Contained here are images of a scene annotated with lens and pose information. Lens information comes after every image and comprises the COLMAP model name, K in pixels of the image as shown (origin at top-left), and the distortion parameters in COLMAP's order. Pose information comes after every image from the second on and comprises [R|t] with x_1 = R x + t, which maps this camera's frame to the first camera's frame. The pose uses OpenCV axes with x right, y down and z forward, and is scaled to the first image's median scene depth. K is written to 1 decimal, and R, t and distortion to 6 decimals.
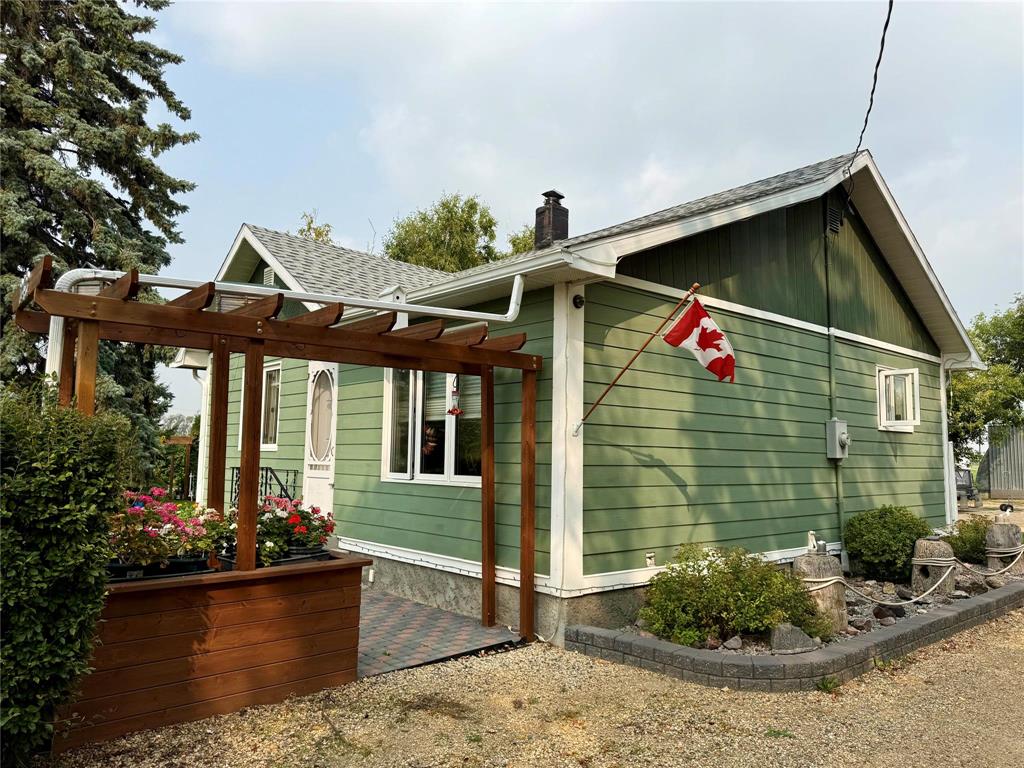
lens RADIAL K [[726.9, 0, 512.6], [0, 726.9, 384.2], [0, 0, 1]] dist [0.031692, -0.020706]
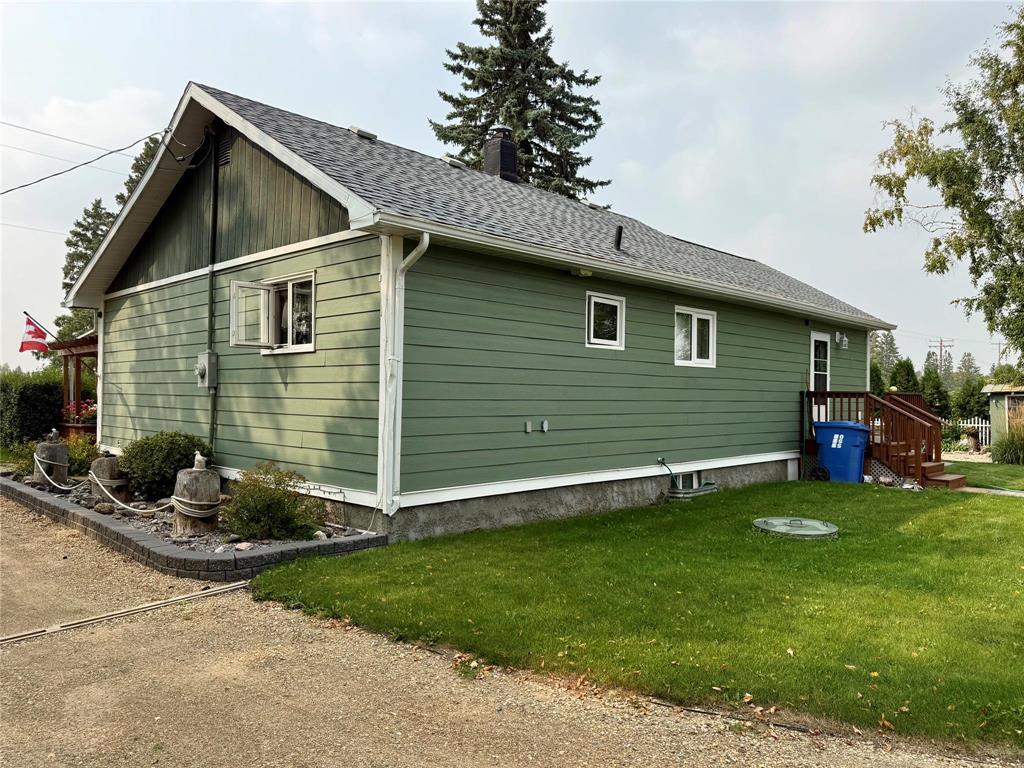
lens RADIAL K [[726.9, 0, 511.9], [0, 726.9, 384.9], [0, 0, 1]] dist [0.031692, -0.020706]
pose [[0.072127, -0.018309, -0.997227, 1.475230], [0.097073, 0.995214, -0.011251, 0.145647], [0.992660, -0.095992, 0.073559, 1.299660]]
